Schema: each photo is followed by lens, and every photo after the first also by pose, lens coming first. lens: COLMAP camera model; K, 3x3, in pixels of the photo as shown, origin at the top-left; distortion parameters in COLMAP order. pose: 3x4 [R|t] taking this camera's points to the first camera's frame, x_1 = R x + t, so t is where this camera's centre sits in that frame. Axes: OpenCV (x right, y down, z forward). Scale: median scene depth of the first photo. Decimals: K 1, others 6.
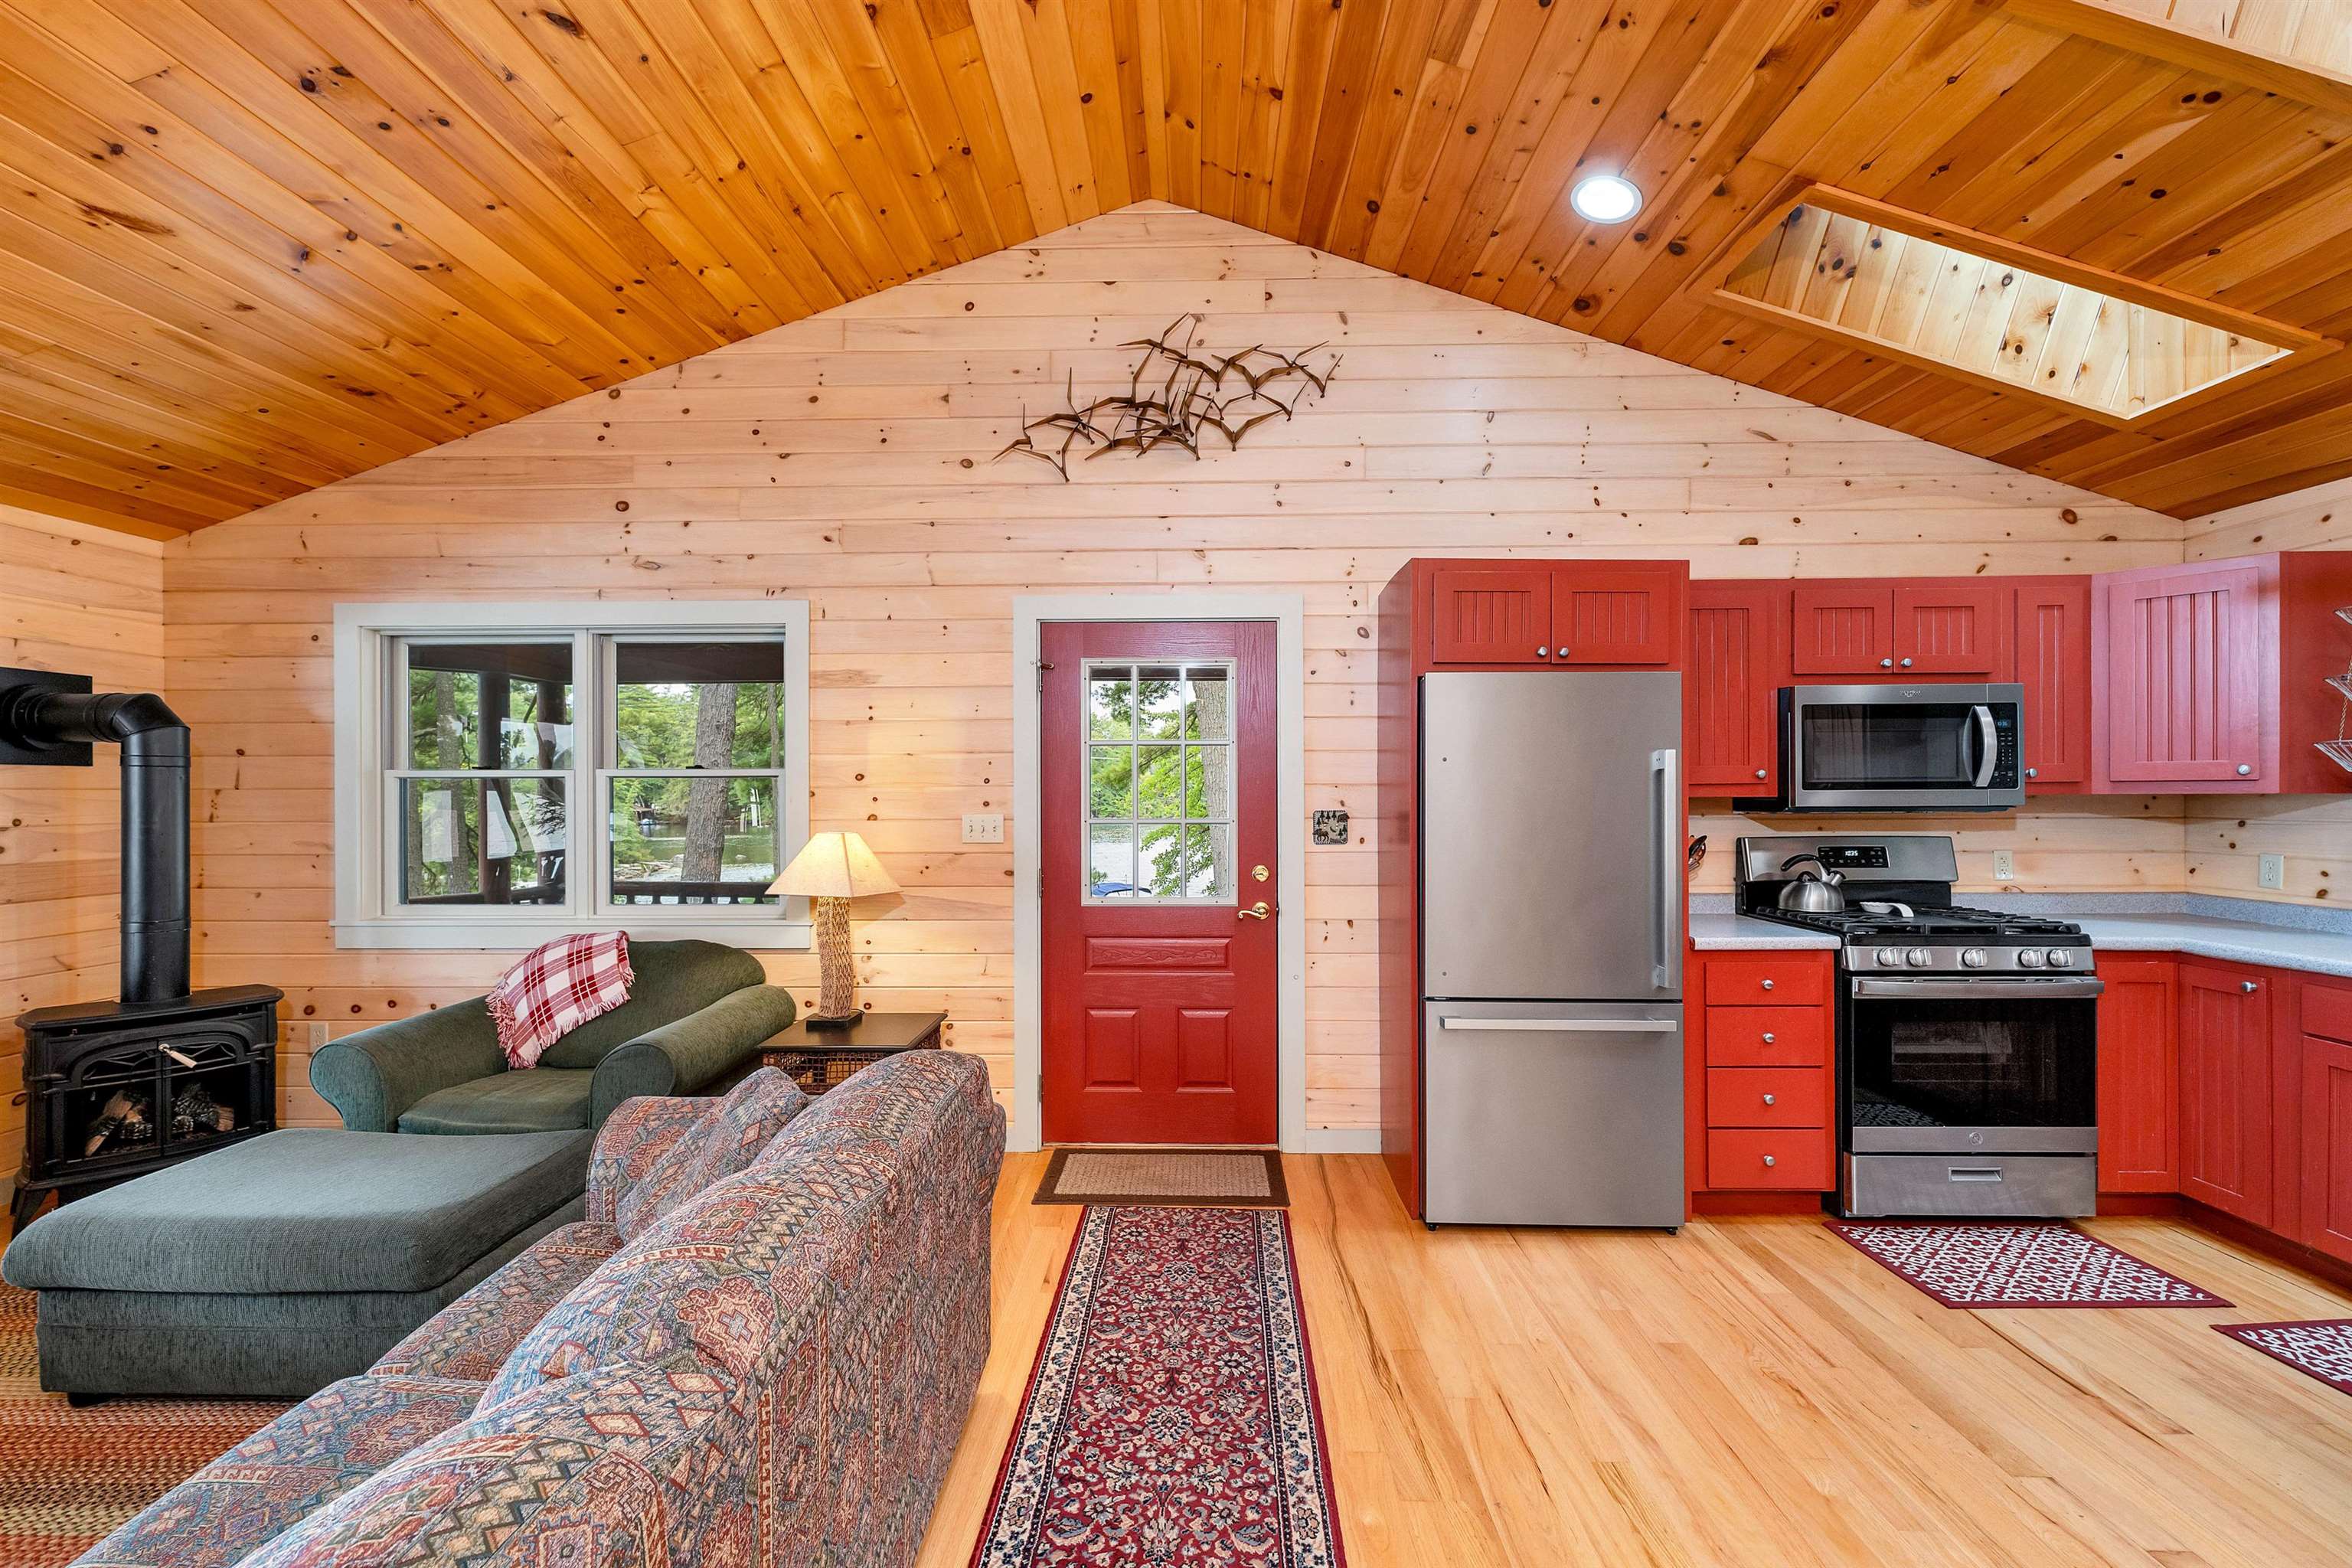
lens RADIAL K [[988.6, 0, 1166.9], [0, 988.6, 771.2], [0, 0, 1]] dist [0.003741, 0.000070]
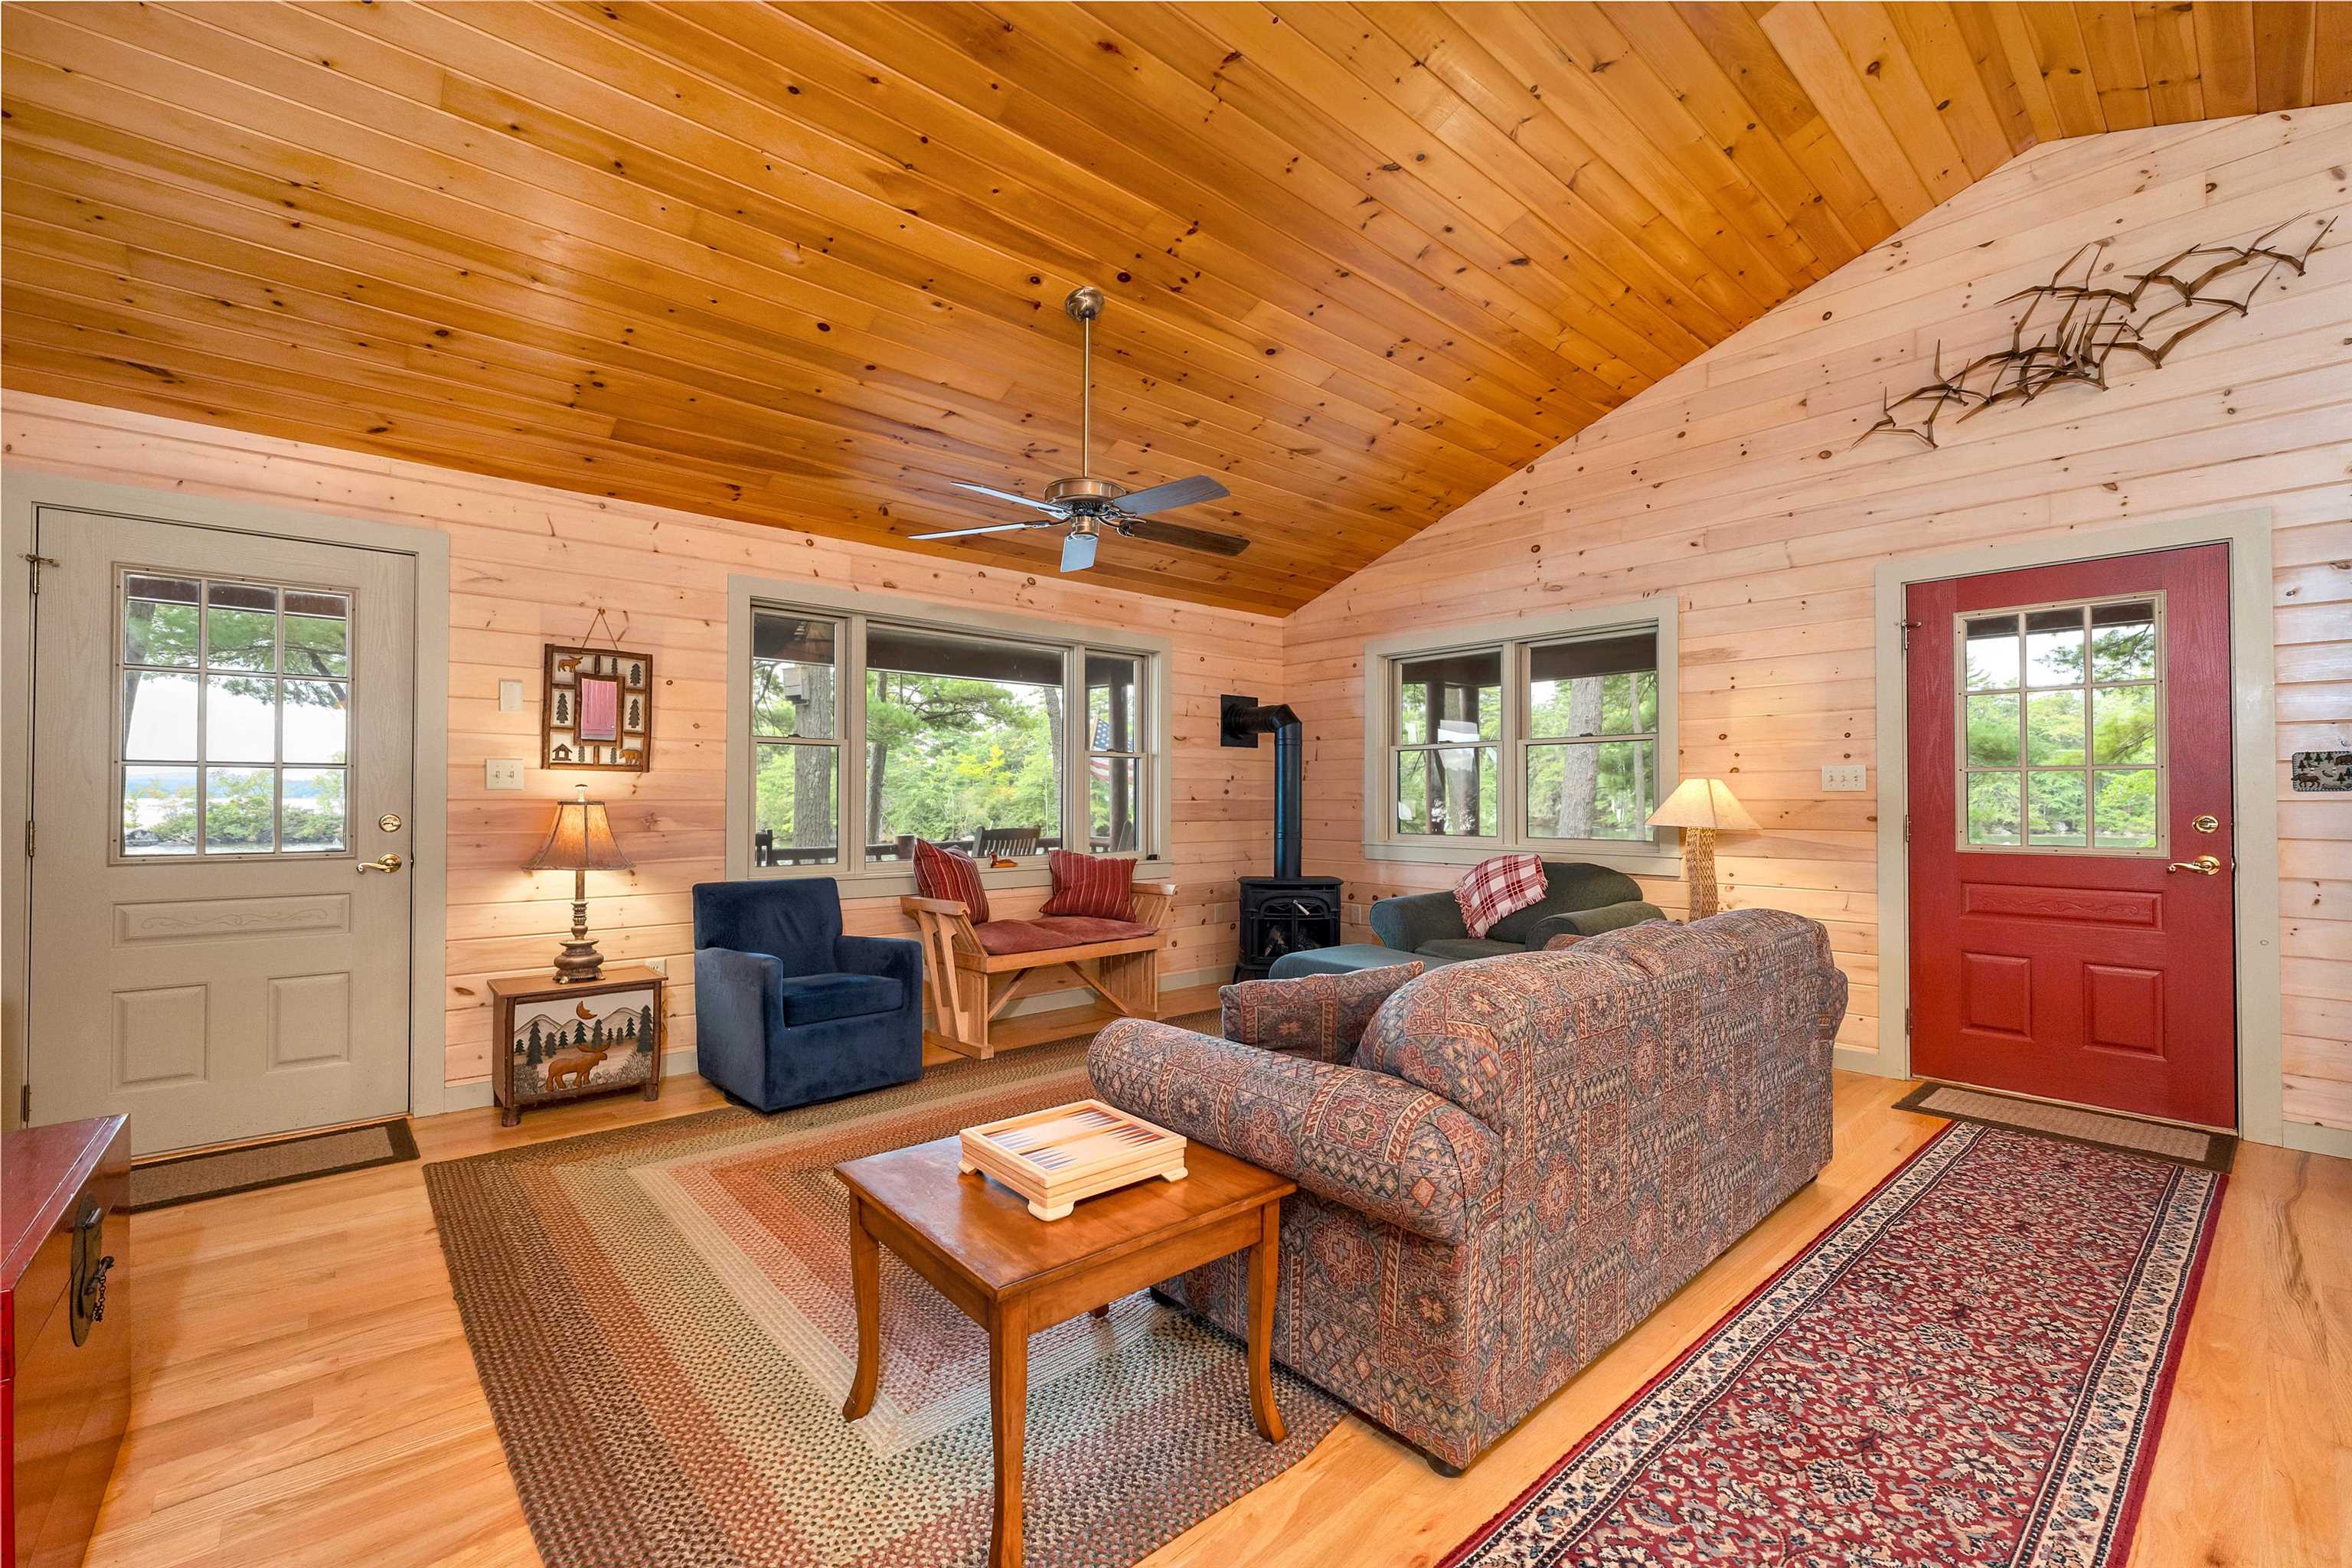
lens RADIAL K [[975.1, 0, 1176.5], [0, 975.1, 794.6], [0, 0, 1]] dist [0.009374, -0.004276]
pose [[0.686497, 0.000070, -0.727132, 0.105753], [0.012499, 0.999851, 0.011897, 0.057465], [0.727025, -0.017256, 0.686394, -0.325509]]
